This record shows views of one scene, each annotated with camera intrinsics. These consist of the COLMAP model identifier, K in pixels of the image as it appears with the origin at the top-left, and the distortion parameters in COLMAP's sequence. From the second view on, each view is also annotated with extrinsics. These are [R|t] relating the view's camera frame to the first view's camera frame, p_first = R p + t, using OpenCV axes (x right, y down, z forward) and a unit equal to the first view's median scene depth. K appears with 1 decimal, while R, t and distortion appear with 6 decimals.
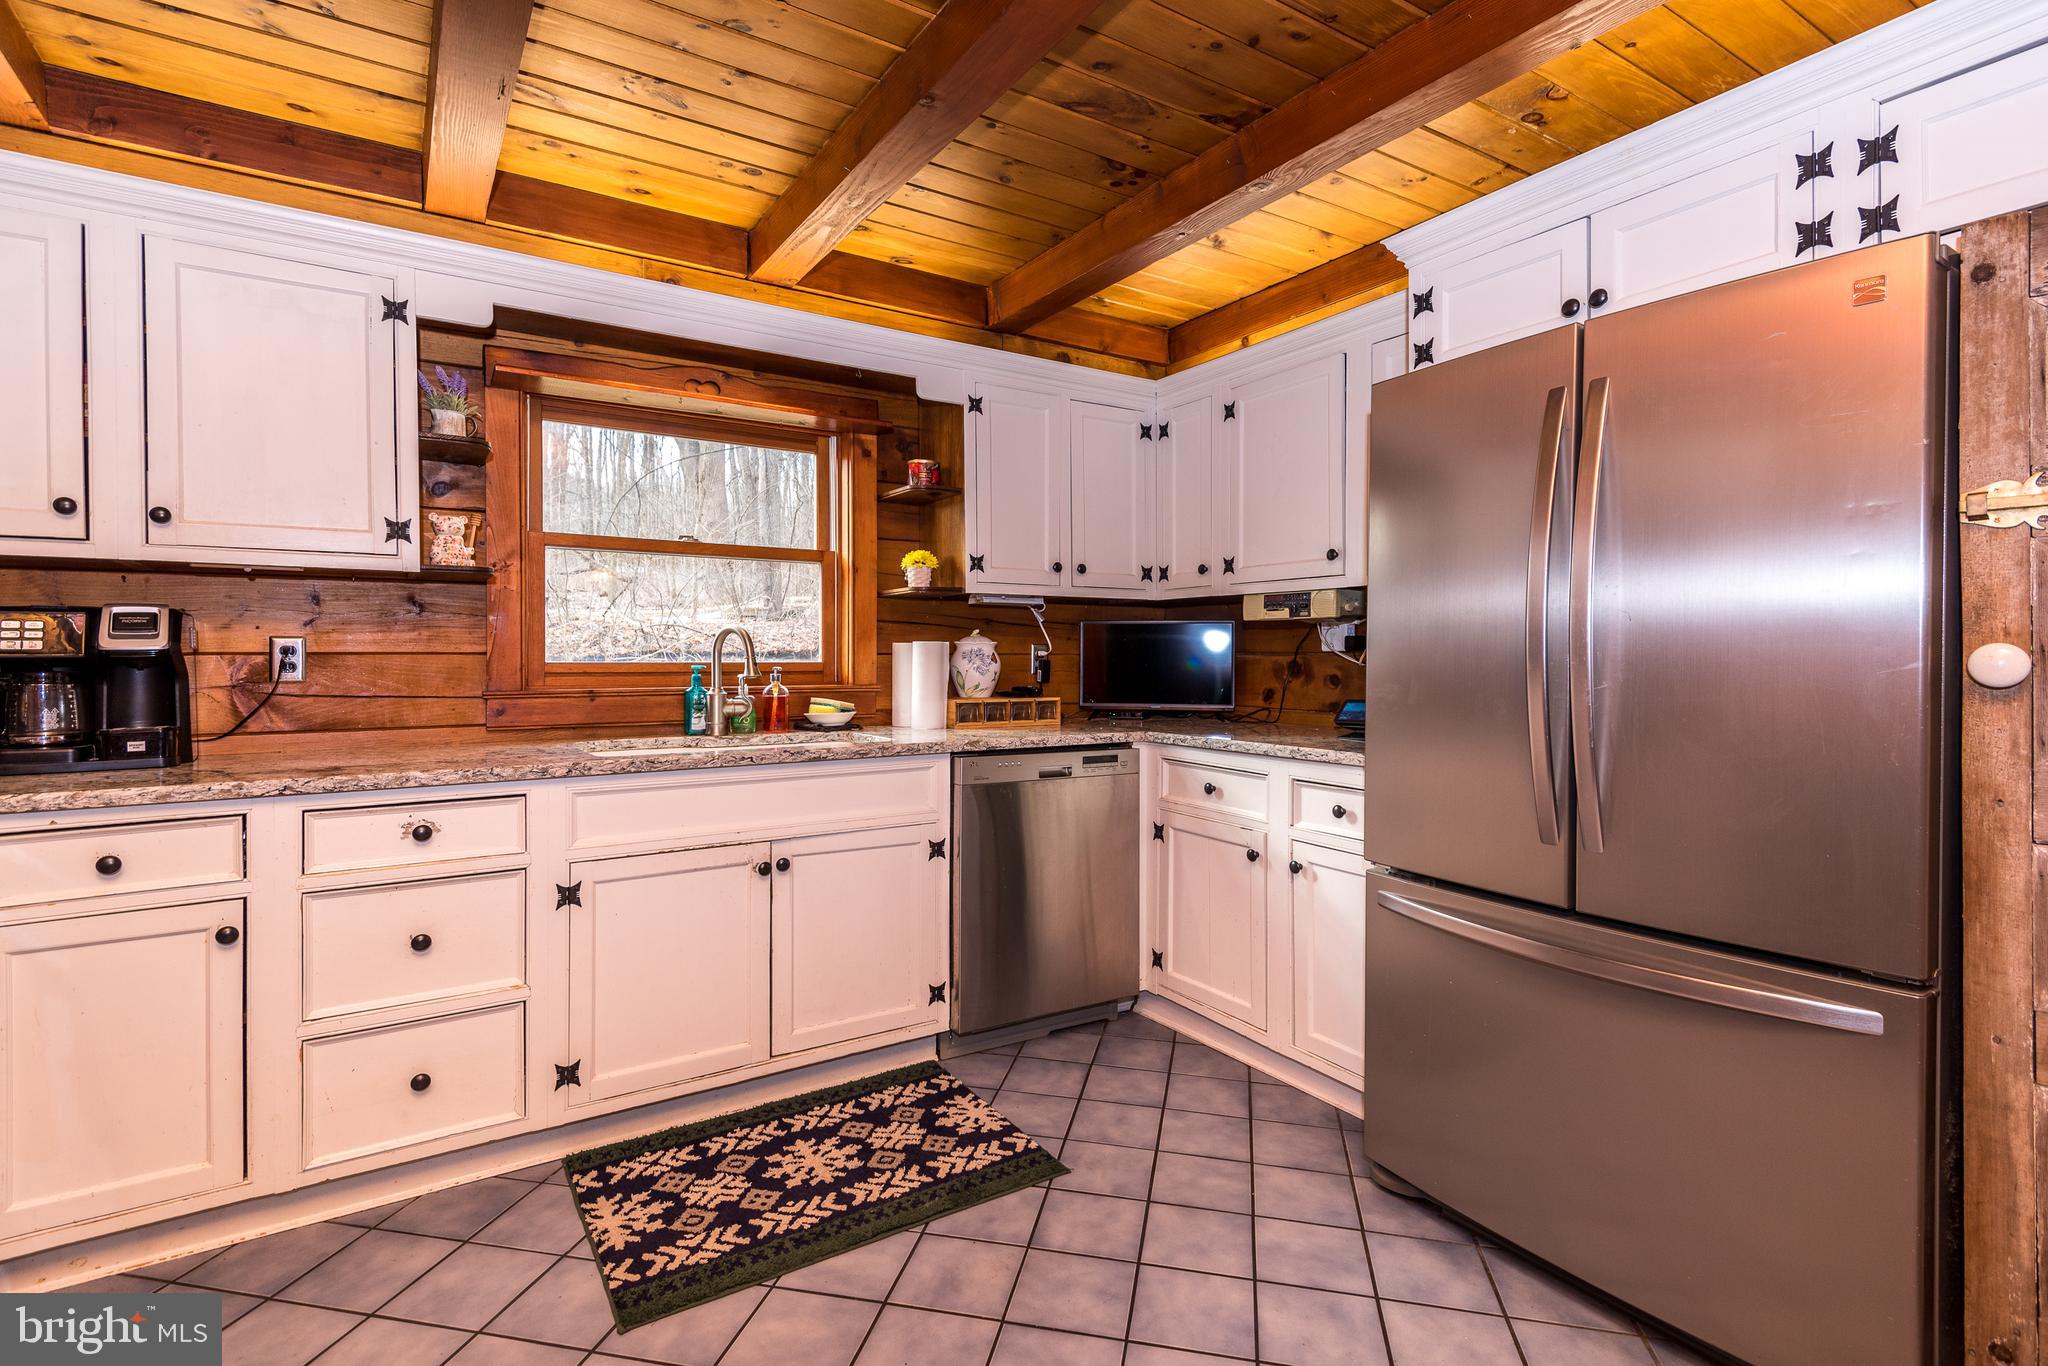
lens RADIAL K [[981.1, 0, 1023.7], [0, 981.1, 663.8], [0, 0, 1]] dist [0.054206, -0.033172]
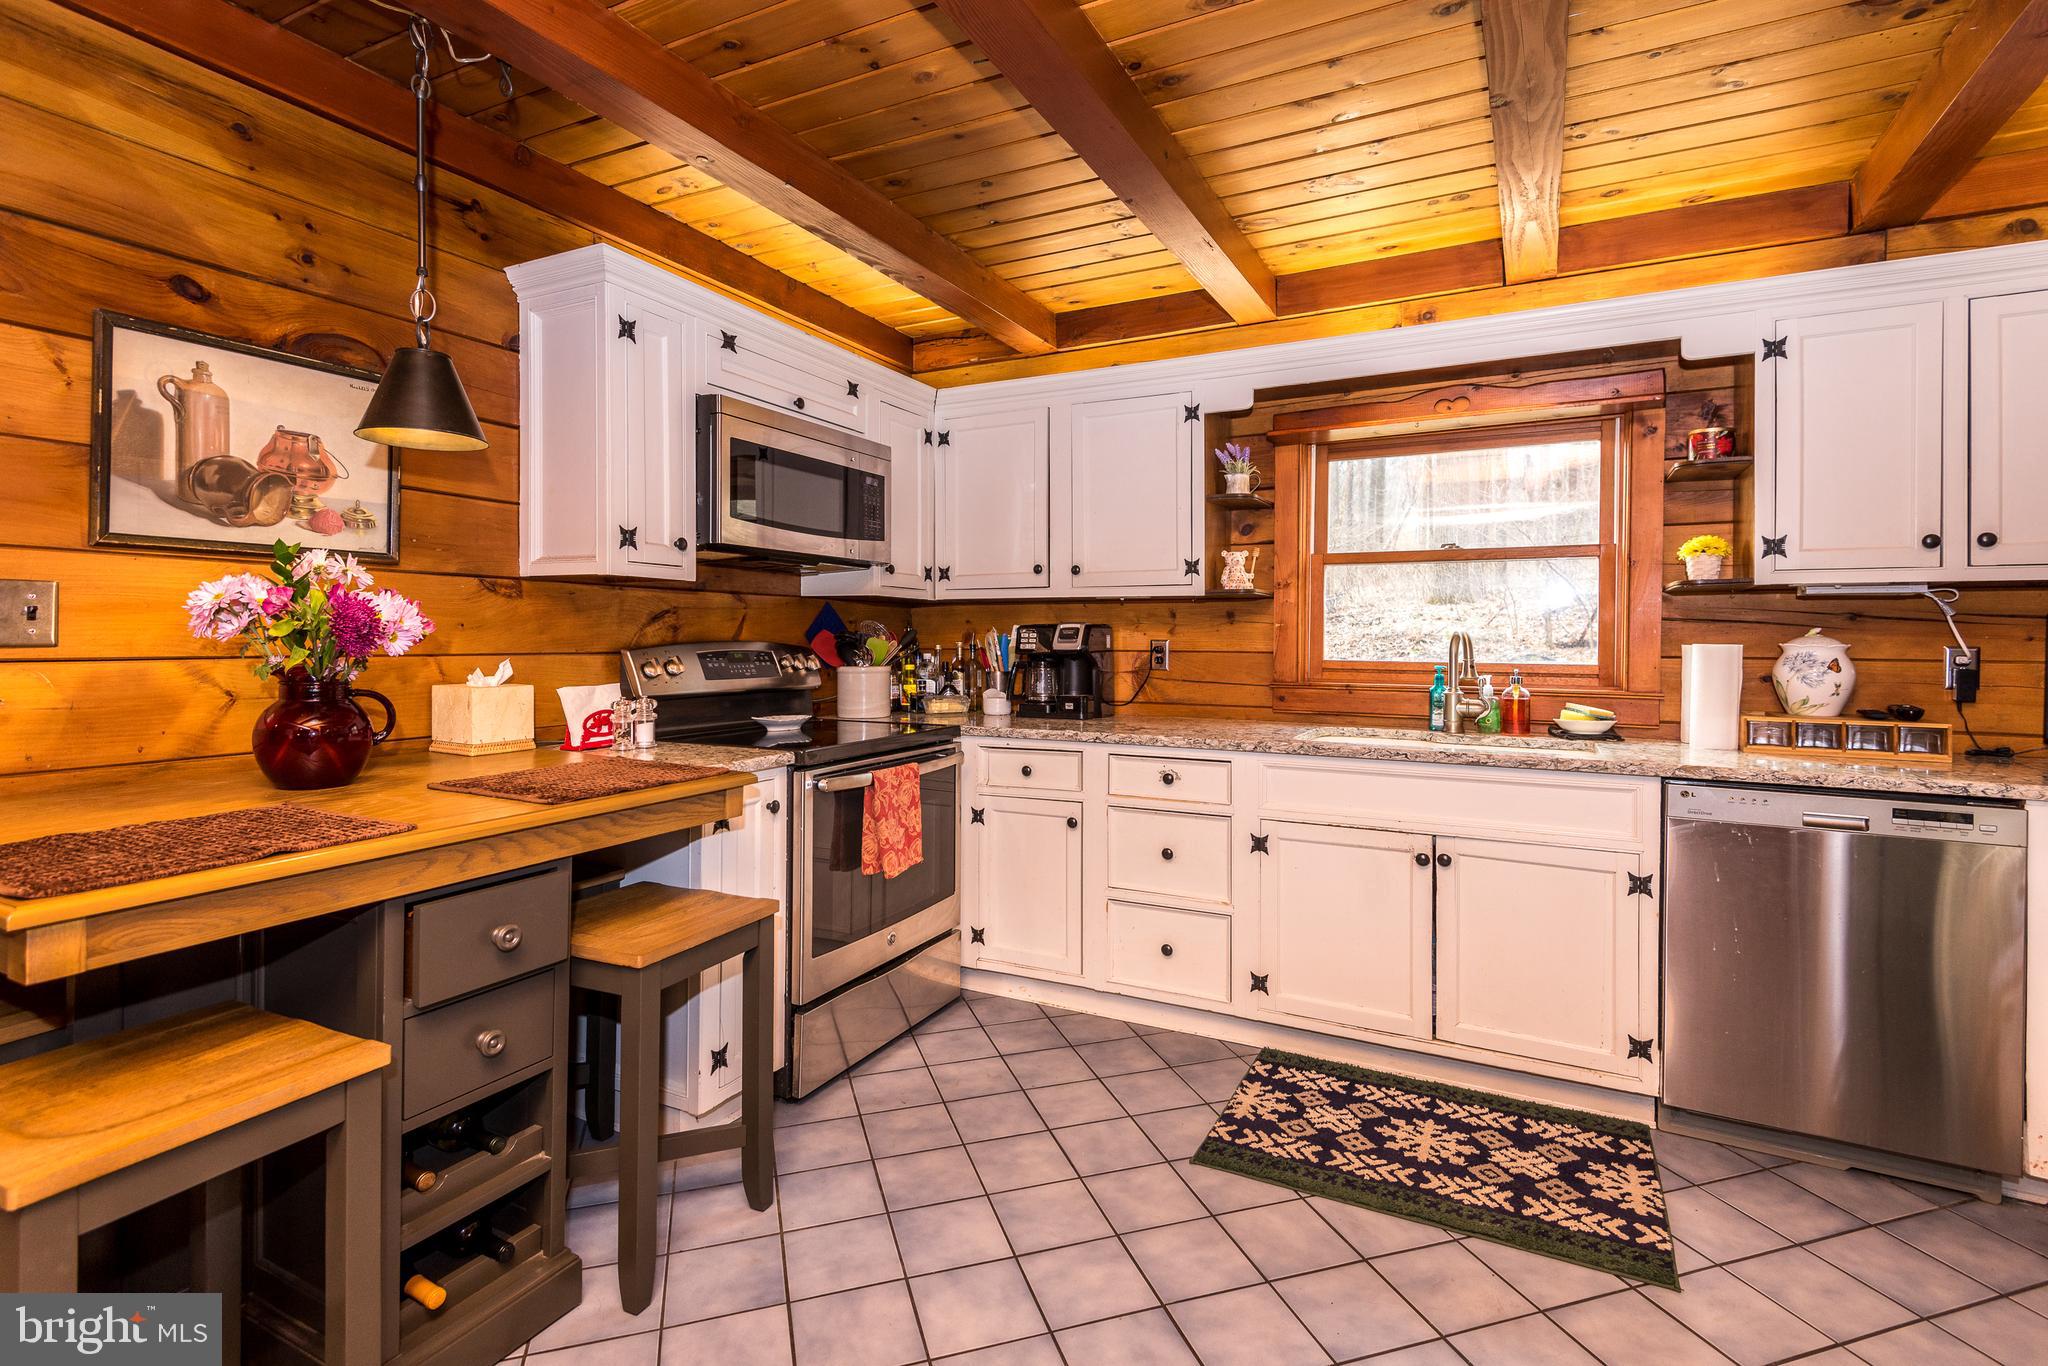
lens RADIAL K [[964.6, 0, 1026.3], [0, 964.6, 647.1], [0, 0, 1]] dist [0.000187, -0.001176]
pose [[0.488911, 0.010848, -0.872266, 0.452510], [-0.013577, 0.999896, 0.004826, -0.021959], [0.872228, 0.009483, 0.489008, 0.119726]]
